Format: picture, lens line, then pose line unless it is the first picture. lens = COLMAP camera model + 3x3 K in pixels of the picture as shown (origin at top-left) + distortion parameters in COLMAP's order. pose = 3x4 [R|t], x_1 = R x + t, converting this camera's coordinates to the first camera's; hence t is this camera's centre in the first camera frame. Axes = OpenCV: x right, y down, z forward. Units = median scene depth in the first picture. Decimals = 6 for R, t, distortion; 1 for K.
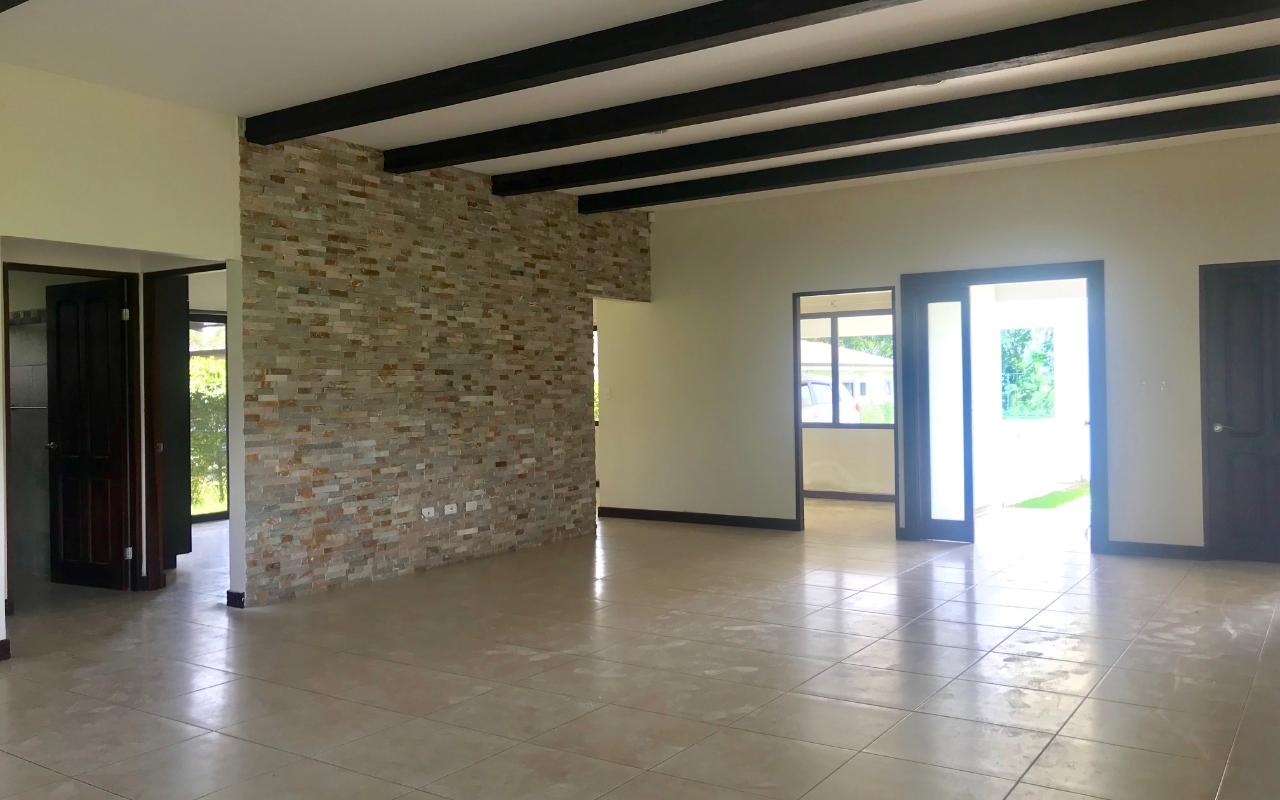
lens RADIAL K [[1066.1, 0, 639.5], [0, 1066.1, 395.3], [0, 0, 1]] dist [-0.008781, -0.003667]
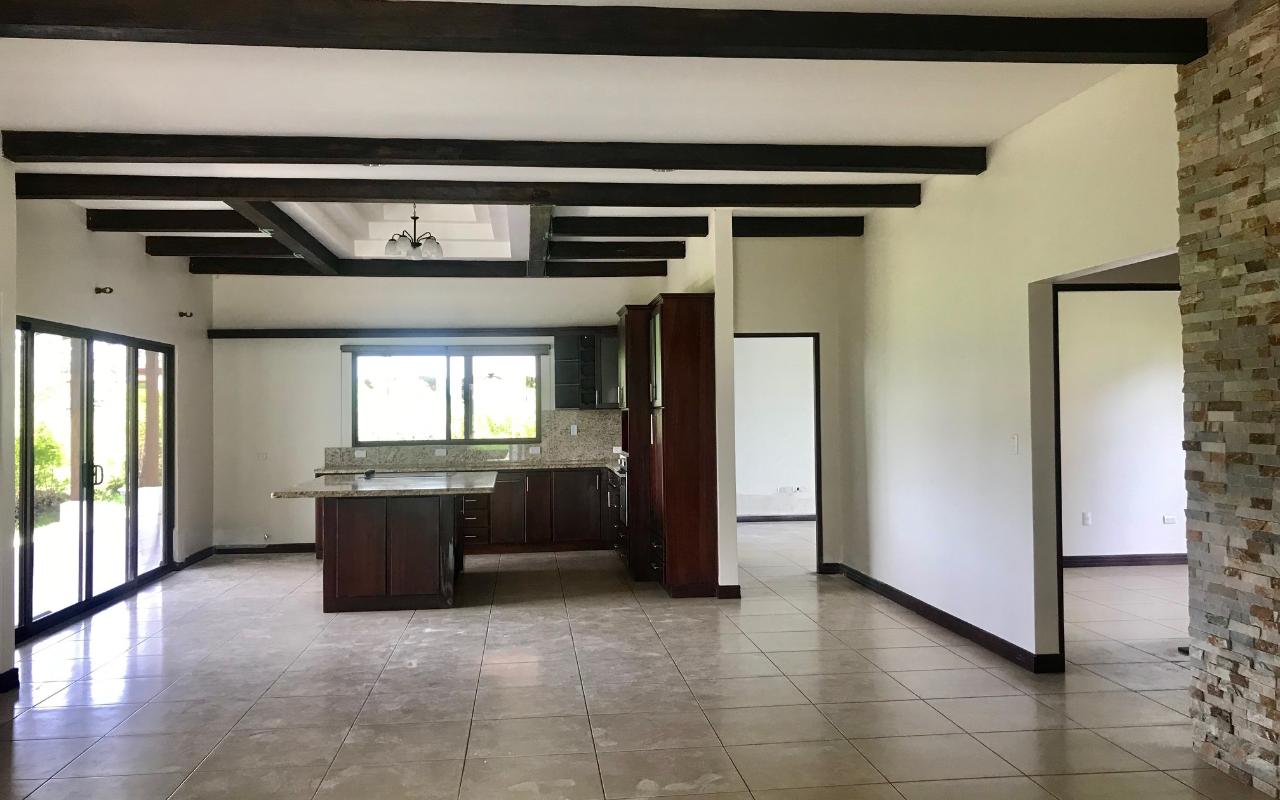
lens RADIAL K [[1066.1, 0, 641.6], [0, 1066.1, 399.8], [0, 0, 1]] dist [-0.008781, -0.003667]
pose [[-0.767874, 0.017077, -0.640373, 0.317780], [0.014722, 0.999851, 0.009011, -0.036203], [0.640432, -0.002508, -0.768011, 1.248241]]
